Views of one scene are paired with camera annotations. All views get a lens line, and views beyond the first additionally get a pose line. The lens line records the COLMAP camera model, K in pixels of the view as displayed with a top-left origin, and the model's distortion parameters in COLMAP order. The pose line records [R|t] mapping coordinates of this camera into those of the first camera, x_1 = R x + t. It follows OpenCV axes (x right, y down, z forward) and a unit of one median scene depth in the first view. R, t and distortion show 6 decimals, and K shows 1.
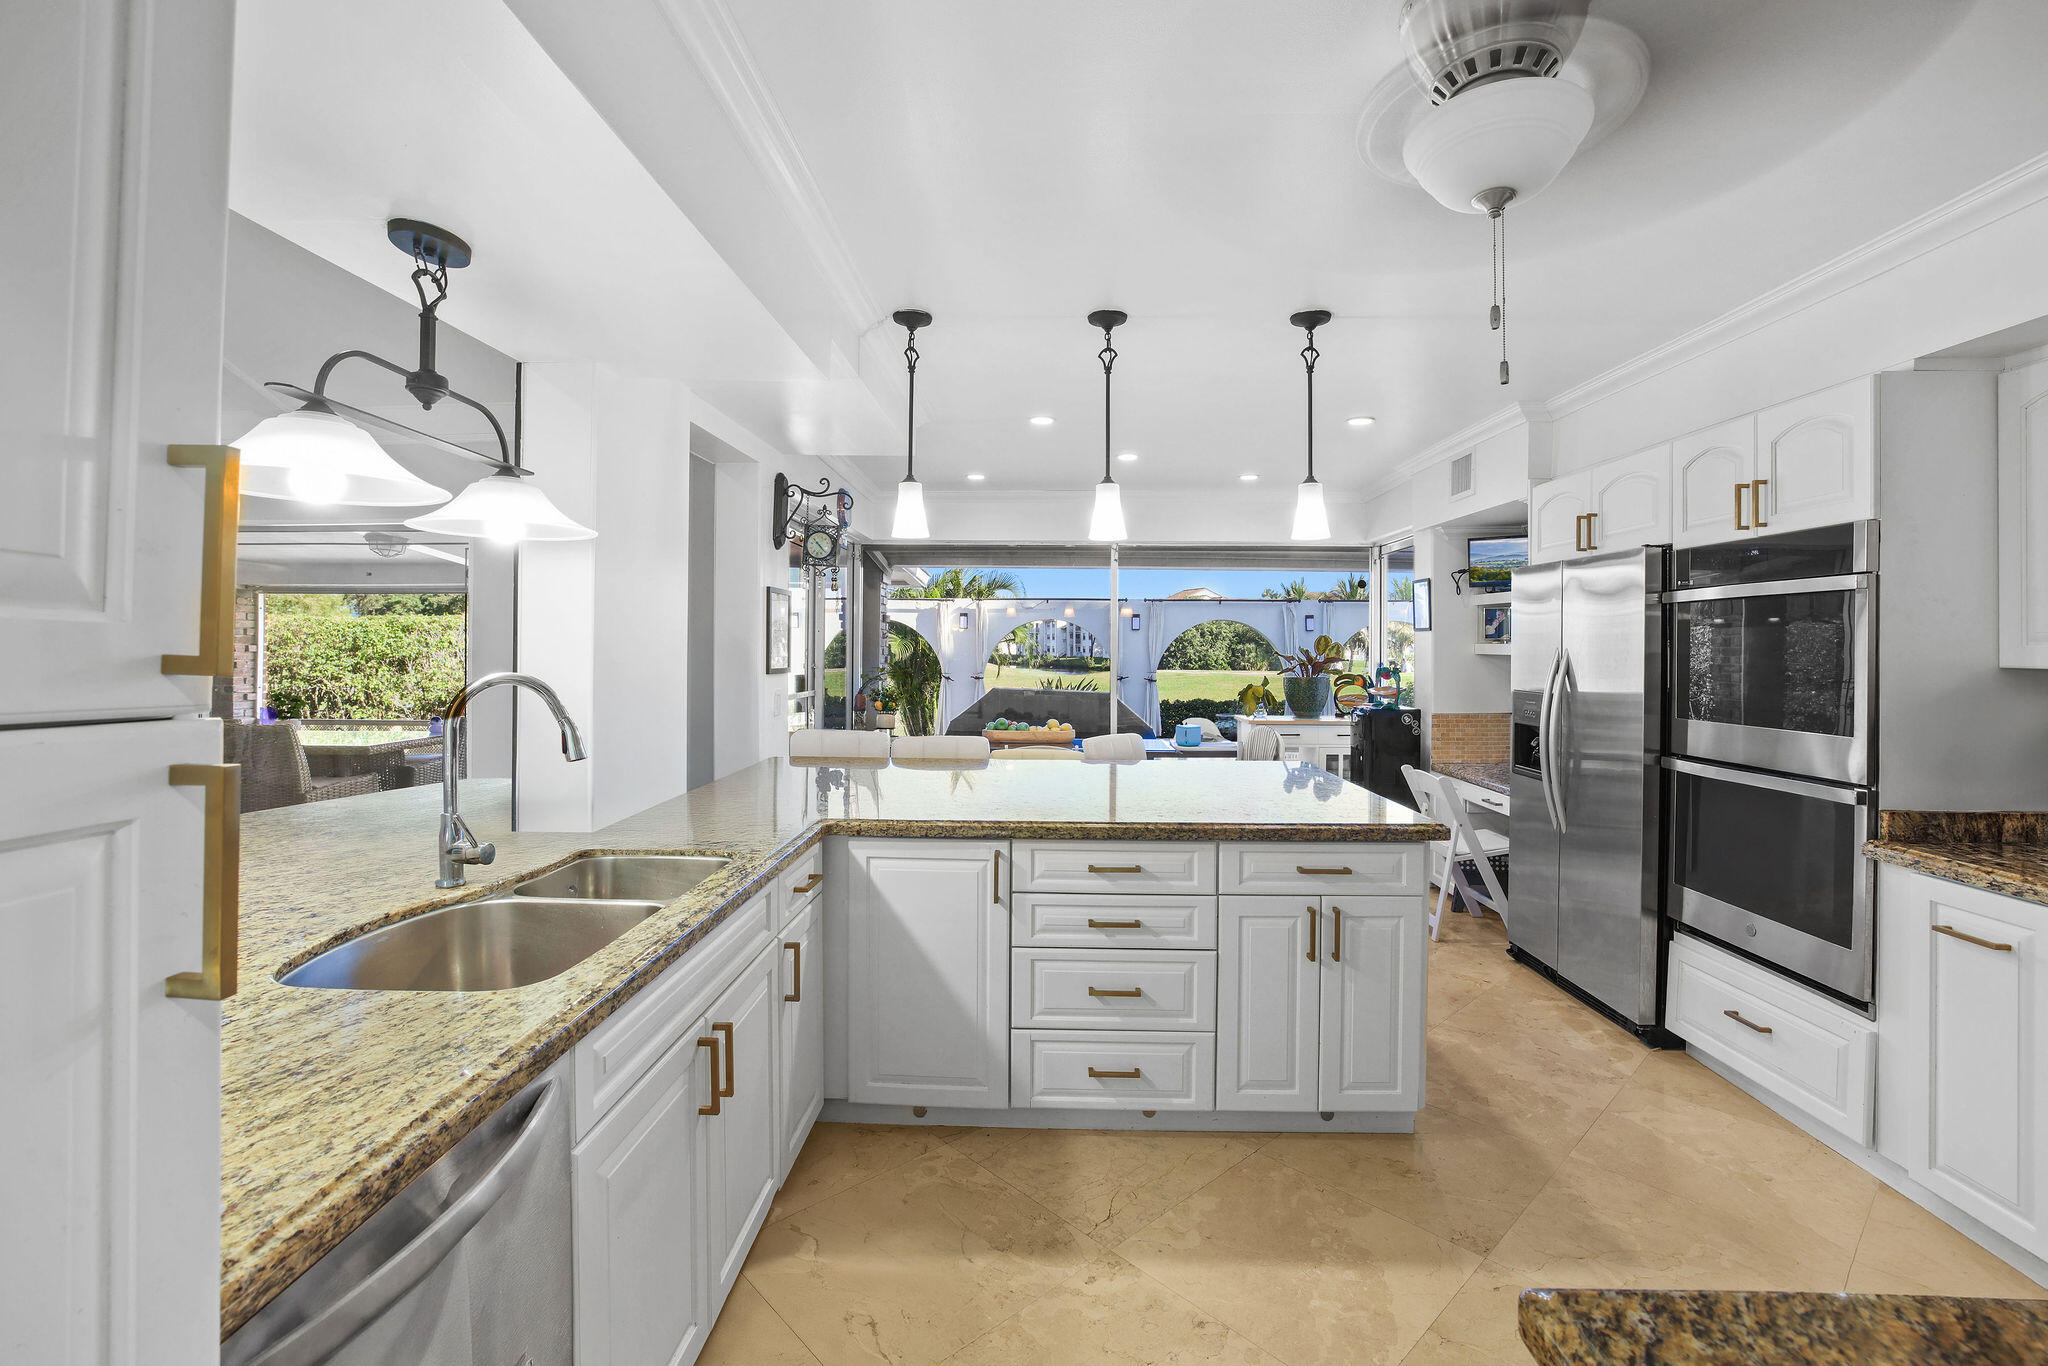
lens RADIAL K [[900.4, 0, 1022.1], [0, 900.4, 660.9], [0, 0, 1]] dist [-0.039521, 0.013188]
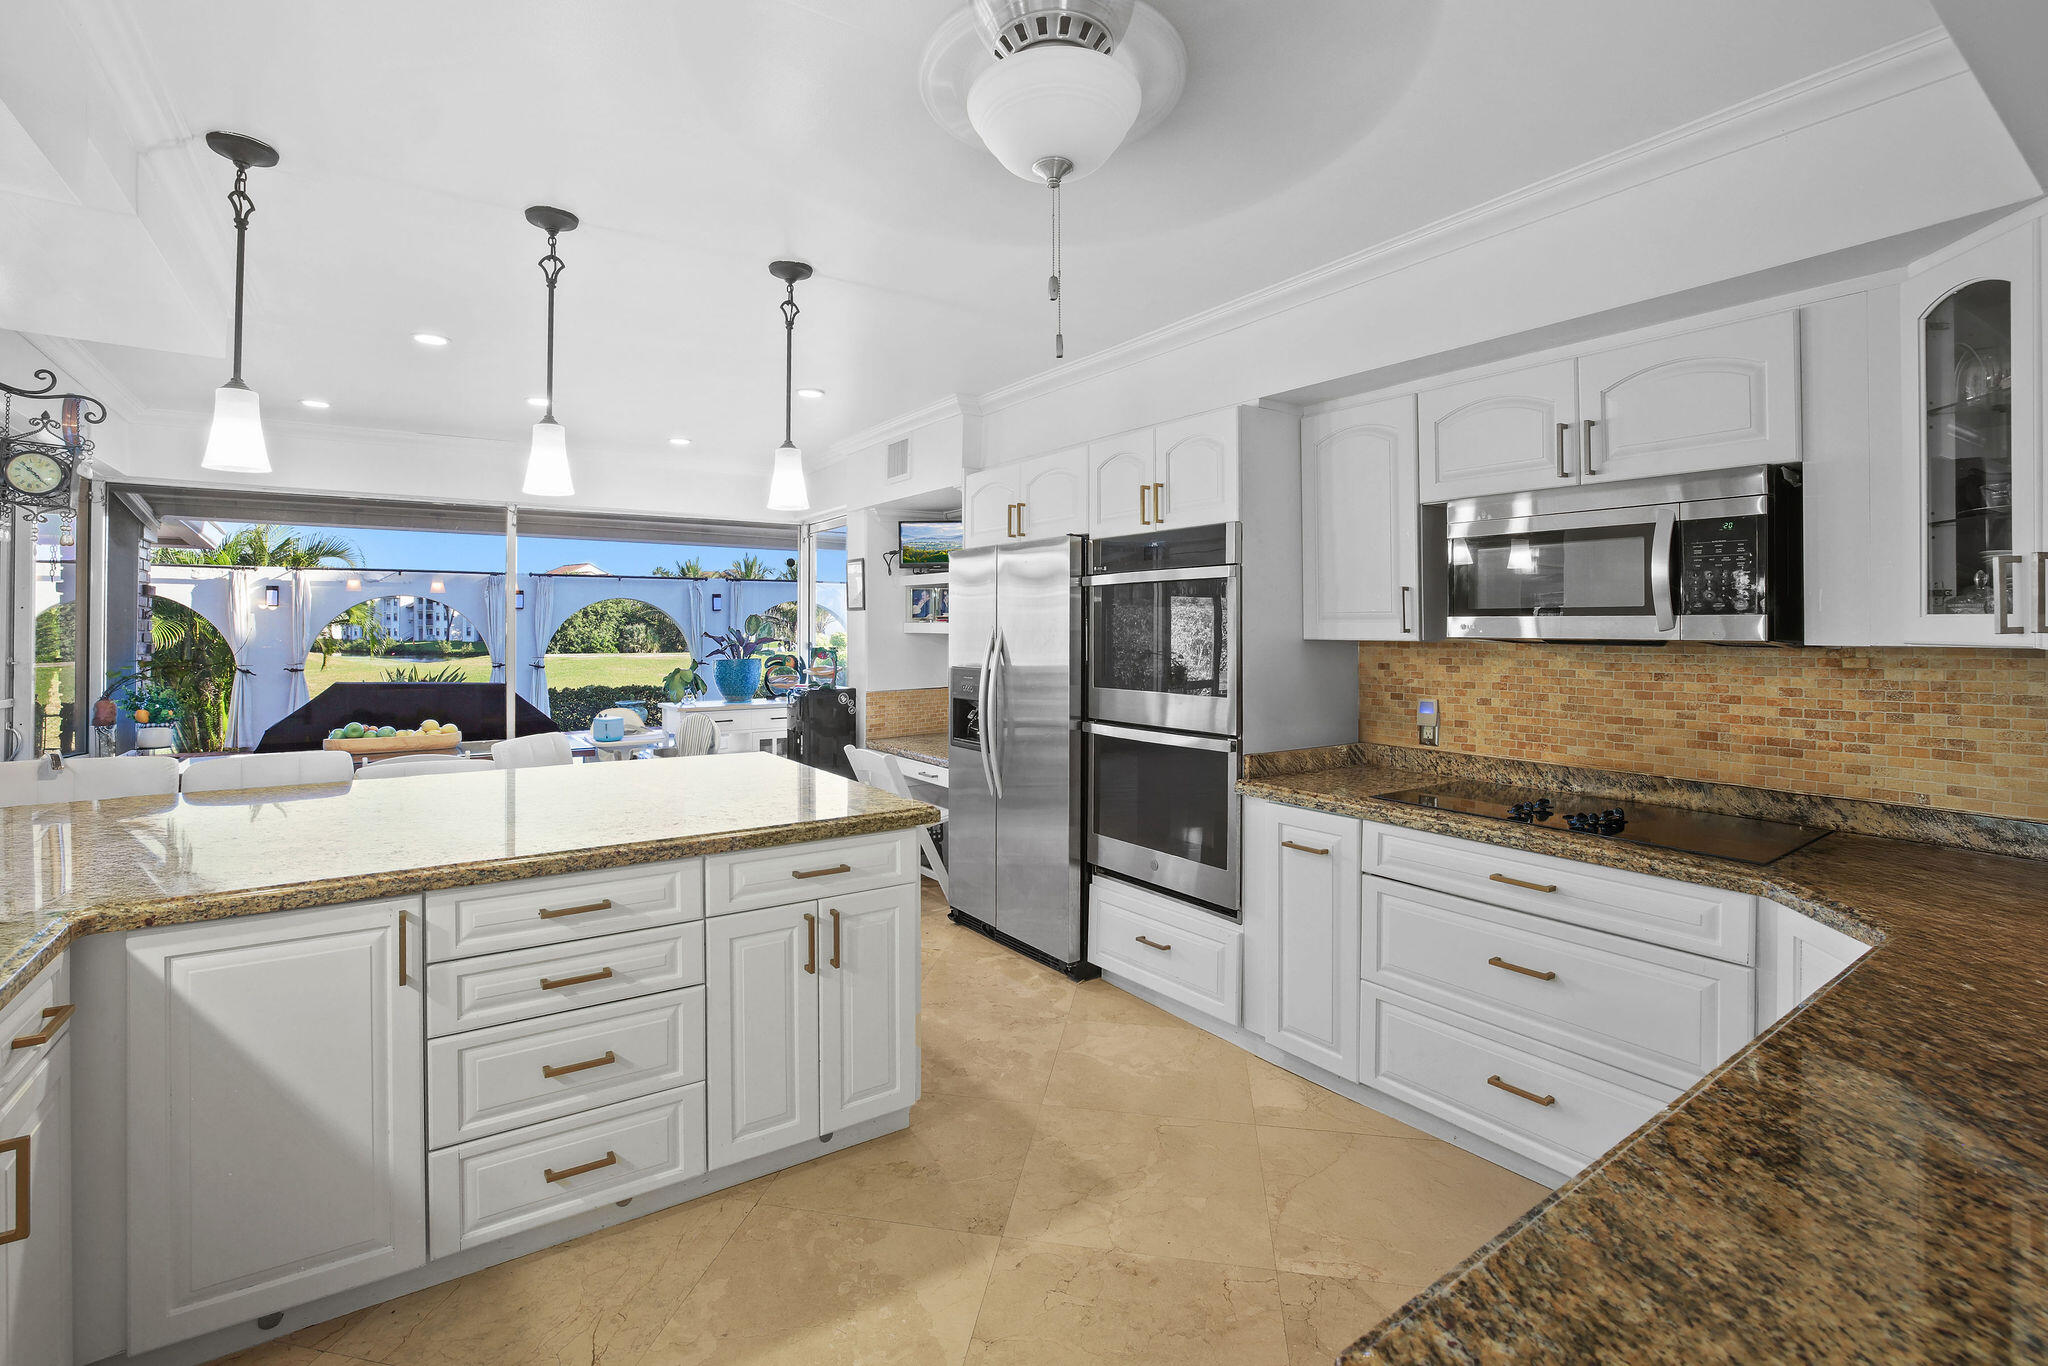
lens RADIAL K [[923.8, 0, 995.7], [0, 923.8, 625.4], [0, 0, 1]] dist [-0.048640, 0.019355]
pose [[0.812847, -0.005135, 0.582455, -0.052221], [0.015435, 0.999800, -0.012727, -0.001859], [-0.582273, 0.019336, 0.812763, 0.105712]]
